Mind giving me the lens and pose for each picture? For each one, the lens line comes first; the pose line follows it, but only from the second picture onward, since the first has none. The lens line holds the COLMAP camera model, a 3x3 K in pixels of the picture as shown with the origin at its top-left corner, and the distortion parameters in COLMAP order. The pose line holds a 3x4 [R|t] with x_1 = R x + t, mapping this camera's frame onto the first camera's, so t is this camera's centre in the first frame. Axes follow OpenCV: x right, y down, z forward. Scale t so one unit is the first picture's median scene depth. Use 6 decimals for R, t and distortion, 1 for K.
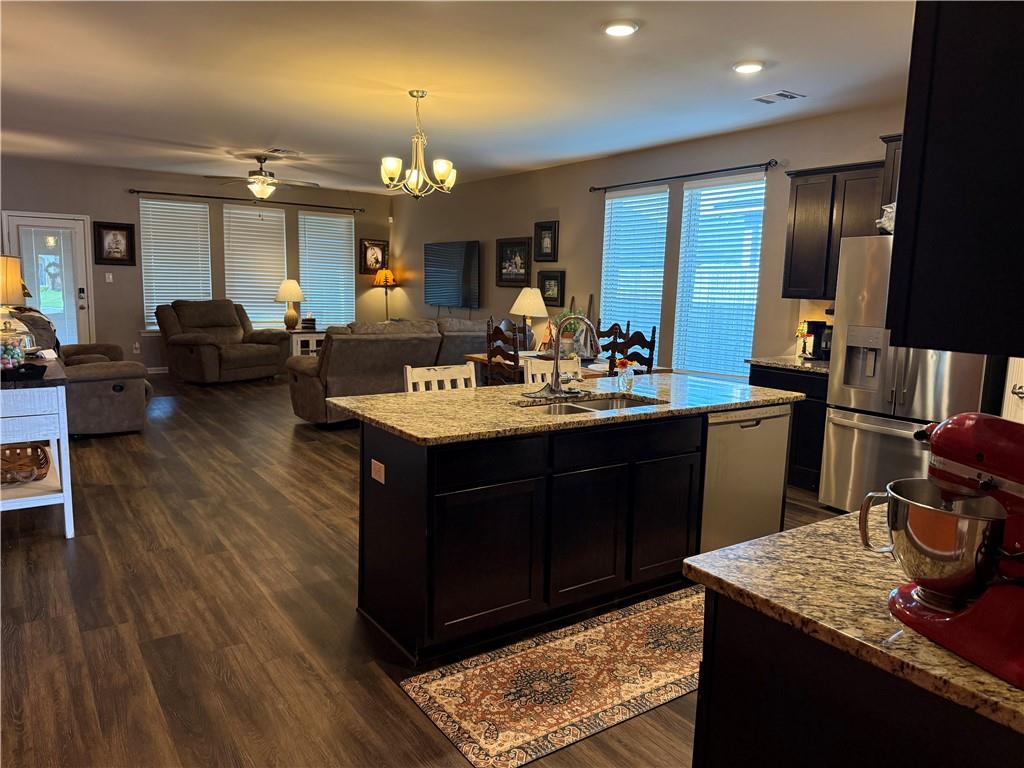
lens RADIAL K [[714.3, 0, 512.0], [0, 714.3, 384.0], [0, 0, 1]] dist [0.135908, -0.212059]
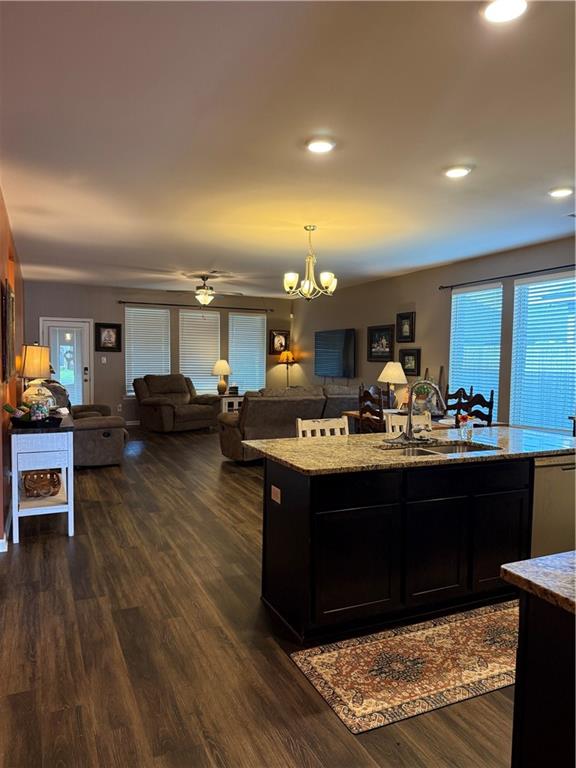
lens RADIAL K [[533.9, 0, 286.6], [0, 533.9, 388.1], [0, 0, 1]] dist [0.191845, -0.264521]
pose [[0.984390, -0.005389, -0.175917, 0.008218], [-0.010039, 0.996184, -0.086696, 0.003716], [0.175713, 0.087109, 0.980580, -0.015372]]
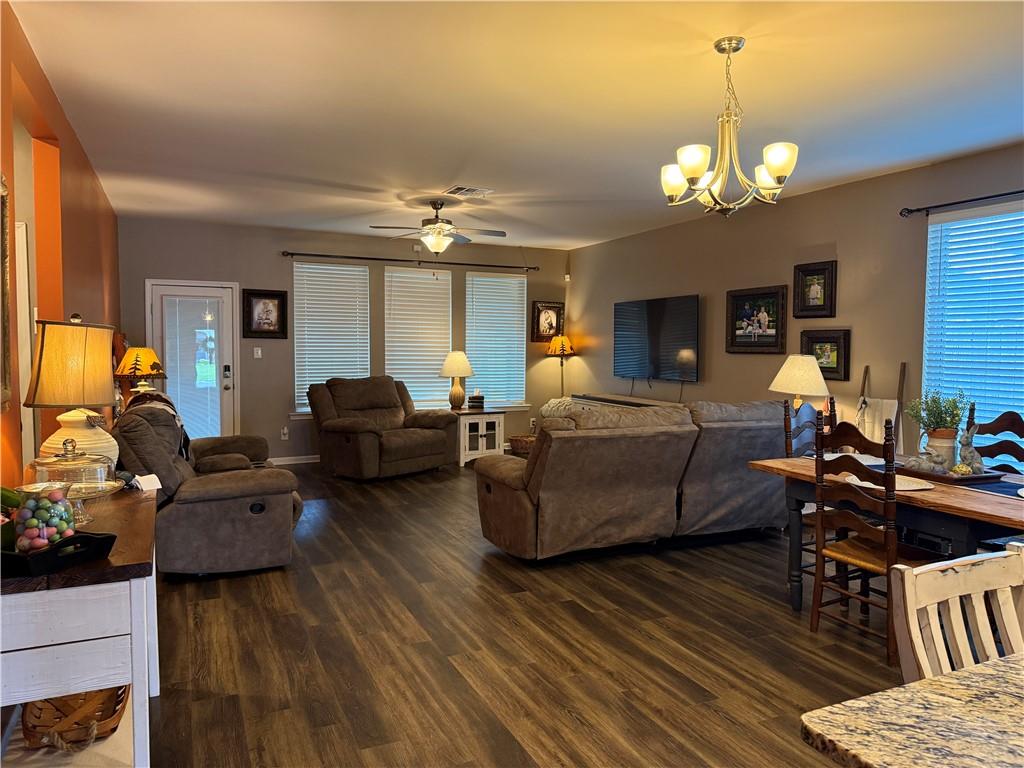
lens RADIAL K [[711.9, 0, 512.0], [0, 711.9, 384.0], [0, 0, 1]] dist [0.191845, -0.264521]
pose [[0.985415, -0.010691, -0.169830, -0.172315], [-0.004600, 0.995986, -0.089389, -0.052830], [0.170104, 0.088866, 0.981411, 0.330602]]
